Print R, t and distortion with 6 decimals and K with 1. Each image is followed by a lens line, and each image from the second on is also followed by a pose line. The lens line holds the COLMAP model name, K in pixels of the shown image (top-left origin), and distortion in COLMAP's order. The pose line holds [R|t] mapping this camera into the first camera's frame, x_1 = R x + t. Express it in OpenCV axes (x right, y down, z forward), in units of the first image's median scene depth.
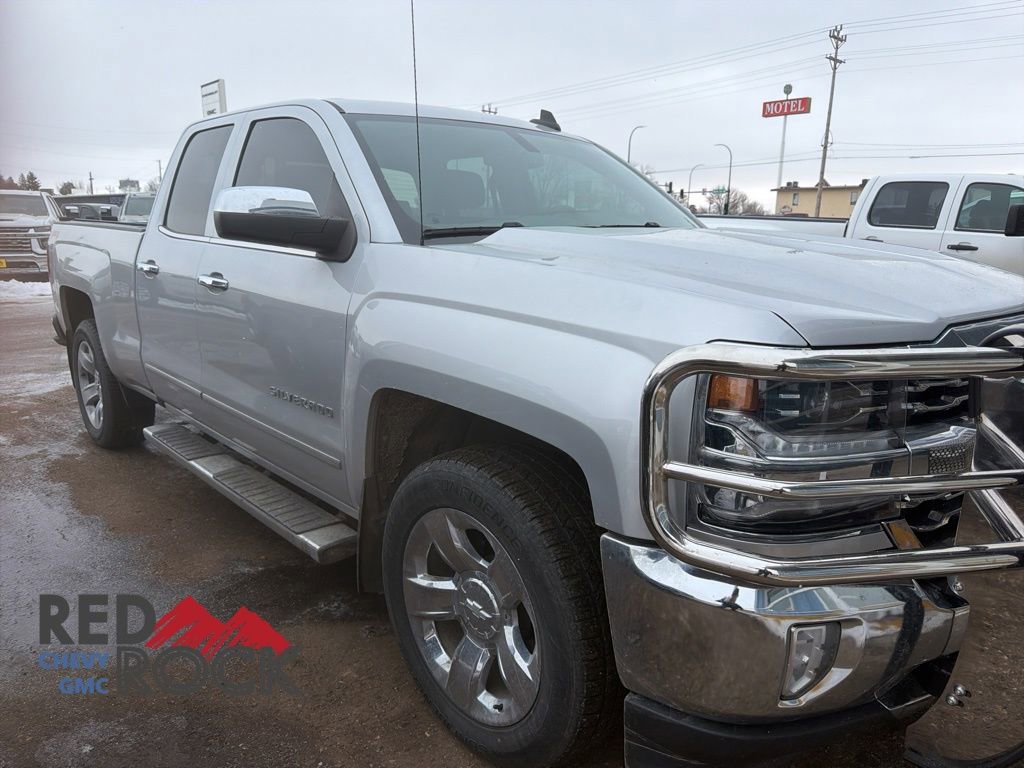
lens RADIAL K [[737.1, 0, 507.8], [0, 737.1, 386.3], [0, 0, 1]] dist [0.036997, -0.045907]
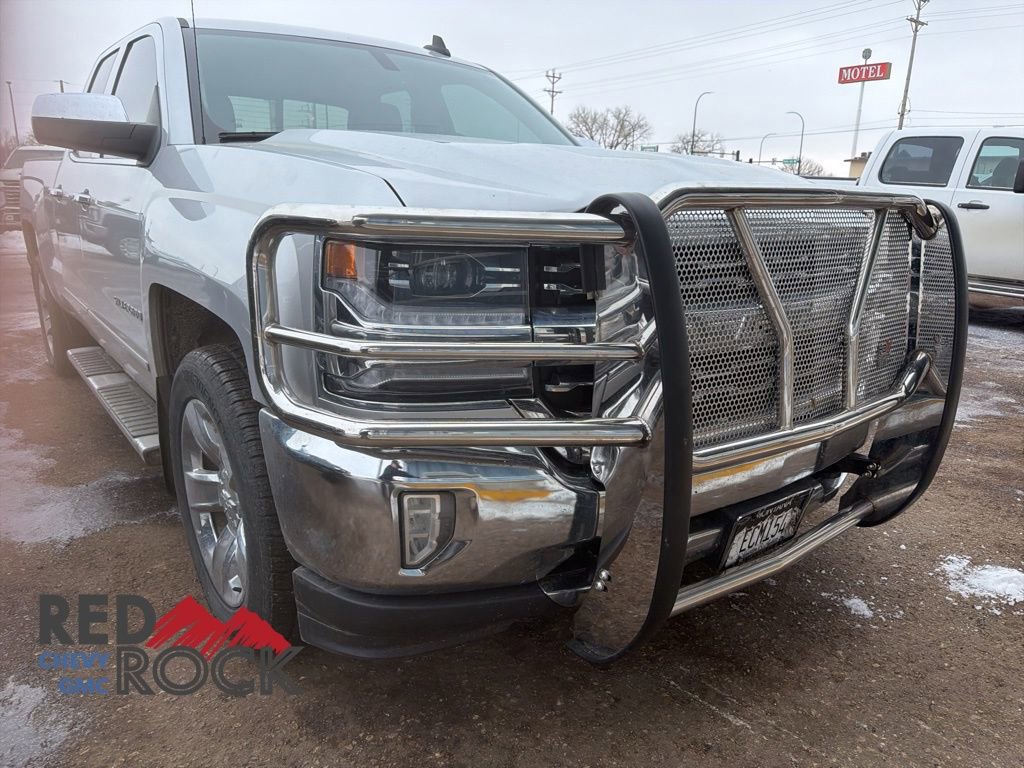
lens RADIAL K [[744.9, 0, 512.0], [0, 744.9, 384.0], [0, 0, 1]] dist [-0.001920, -0.001310]
pose [[0.996174, 0.033517, -0.080712, 0.258487], [-0.030833, 0.998937, 0.034276, 0.057173], [0.081775, -0.031656, 0.996148, 0.003007]]
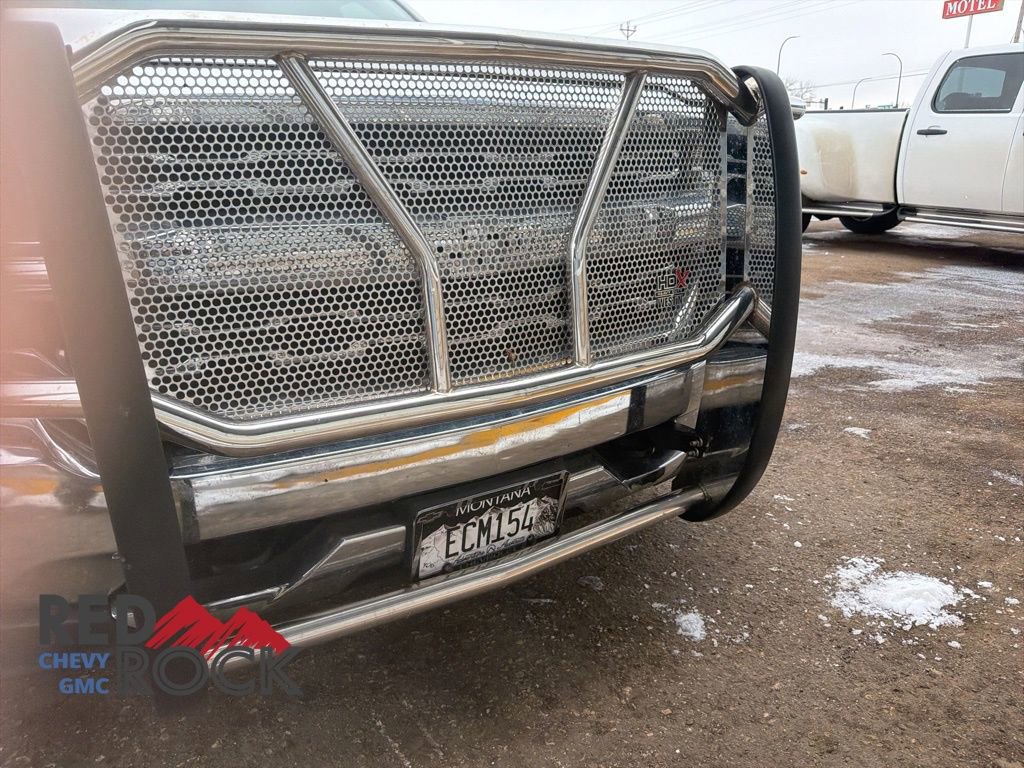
lens RADIAL K [[744.2, 0, 507.1], [0, 744.2, 377.3], [0, 0, 1]] dist [0.008692, -0.010216]
pose [[0.979437, 0.033675, -0.198920, 0.497857], [-0.019418, 0.997129, 0.073193, 0.065950], [0.200814, -0.067825, 0.977279, 0.176747]]
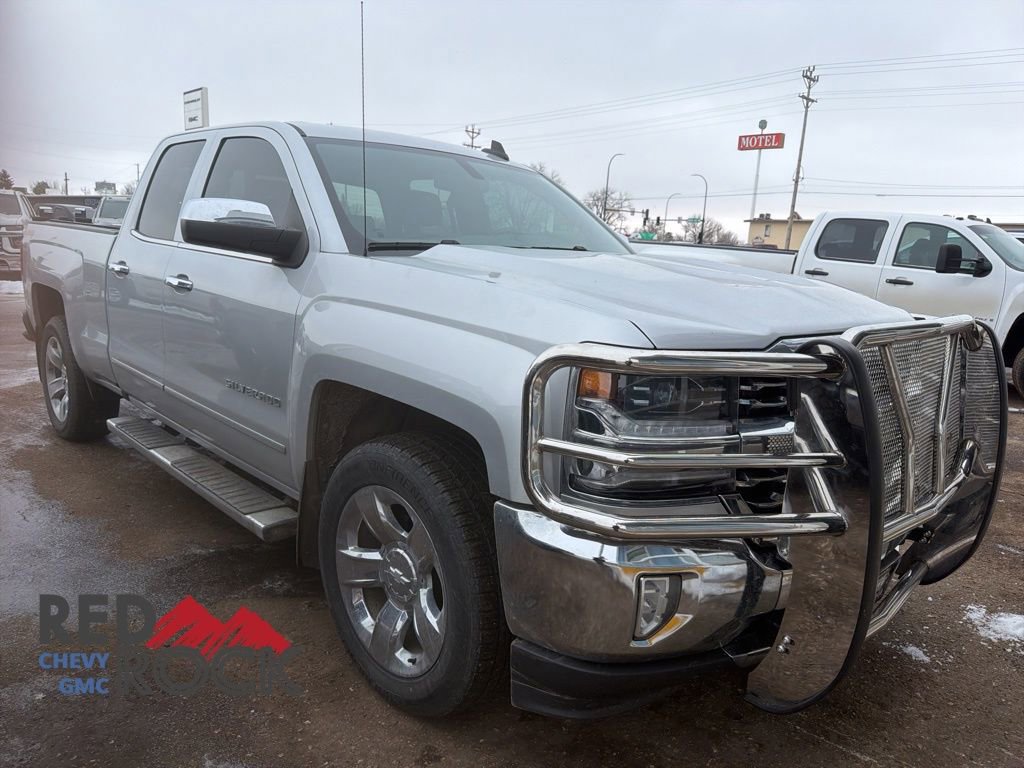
lens RADIAL K [[738.1, 0, 515.3], [0, 738.1, 381.1], [0, 0, 1]] dist [0.041071, -0.050454]
pose [[0.998555, 0.034100, 0.041537, 0.048717], [-0.032753, 0.998929, -0.032683, 0.020287], [-0.042607, 0.031276, 0.998602, -0.094156]]
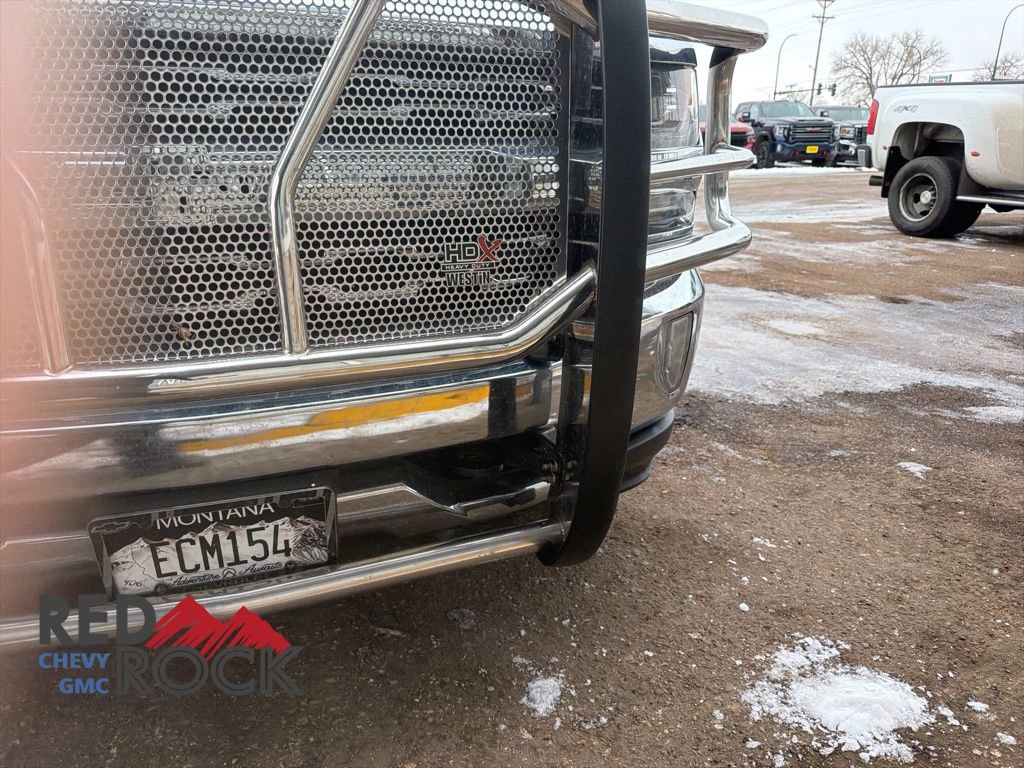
lens RADIAL K [[737.1, 0, 507.8], [0, 737.1, 386.3], [0, 0, 1]] dist [0.036997, -0.045907]
pose [[0.909924, 0.126841, -0.394904, 0.649322], [-0.084989, 0.988909, 0.121804, 0.057374], [0.405973, -0.077269, 0.910612, 0.332107]]
